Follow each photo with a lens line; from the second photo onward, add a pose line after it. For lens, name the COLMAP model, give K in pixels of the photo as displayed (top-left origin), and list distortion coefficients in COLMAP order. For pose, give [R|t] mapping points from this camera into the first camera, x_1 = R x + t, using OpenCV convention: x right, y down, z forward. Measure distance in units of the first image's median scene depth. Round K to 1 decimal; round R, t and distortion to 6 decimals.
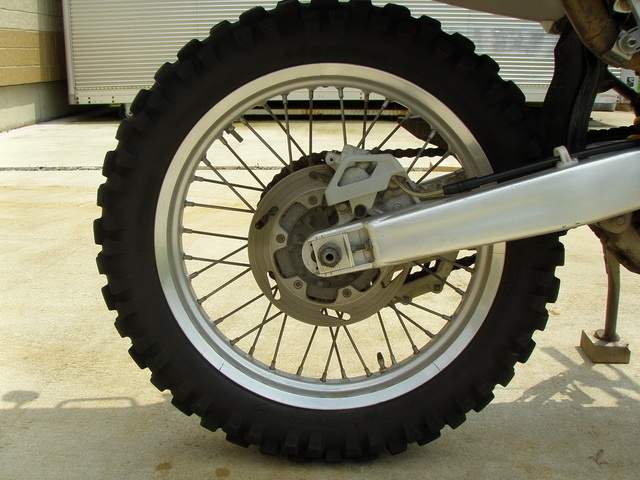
lens RADIAL K [[707.0, 0, 313.7], [0, 707.0, 254.4], [0, 0, 1]] dist [-0.216850, 0.196108]
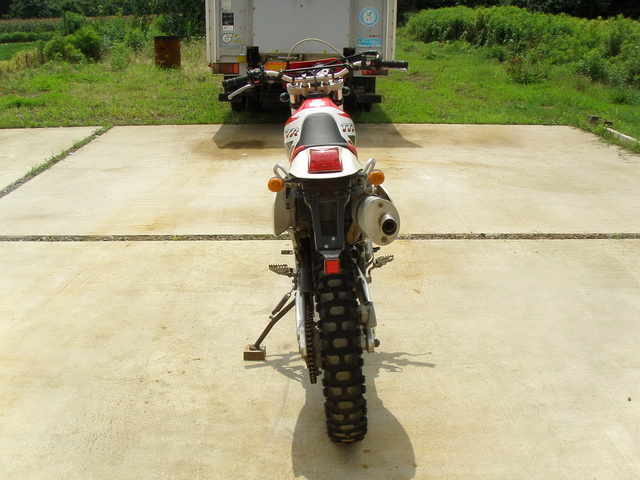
lens RADIAL K [[707.0, 0, 313.7], [0, 707.0, 254.4], [0, 0, 1]] dist [-0.216850, 0.196108]
pose [[-0.037966, -0.330250, 0.943130, -2.103171], [0.274269, 0.904121, 0.327631, -1.098579], [-0.960903, 0.271110, 0.056251, 0.843159]]
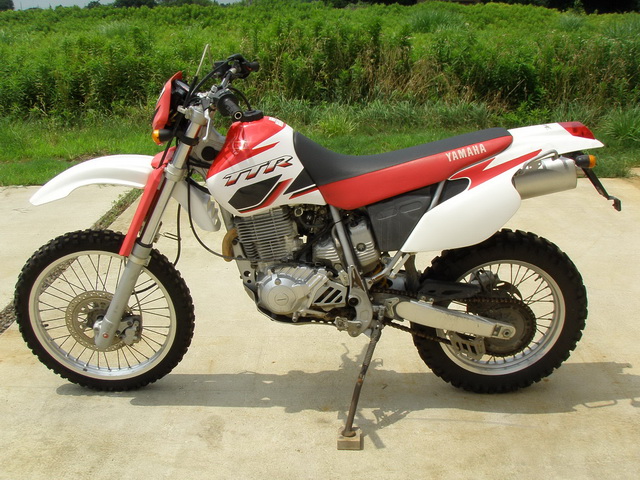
lens RADIAL K [[707.0, 0, 313.7], [0, 707.0, 254.4], [0, 0, 1]] dist [-0.216850, 0.196108]
pose [[-0.999902, 0.013340, 0.004264, 0.679758], [0.013378, 0.819751, 0.572564, -1.656426], [0.004142, 0.572565, -0.819849, 2.920855]]
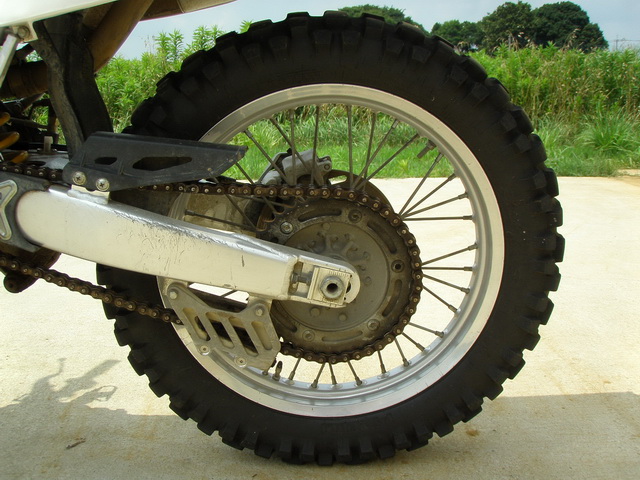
lens RADIAL K [[707.0, 0, 313.7], [0, 707.0, 254.4], [0, 0, 1]] dist [-0.216850, 0.196108]
pose [[-0.999598, 0.015778, -0.023565, 0.066316], [0.002531, 0.877261, 0.480007, -0.489962], [0.028246, 0.479754, -0.876948, 1.834951]]
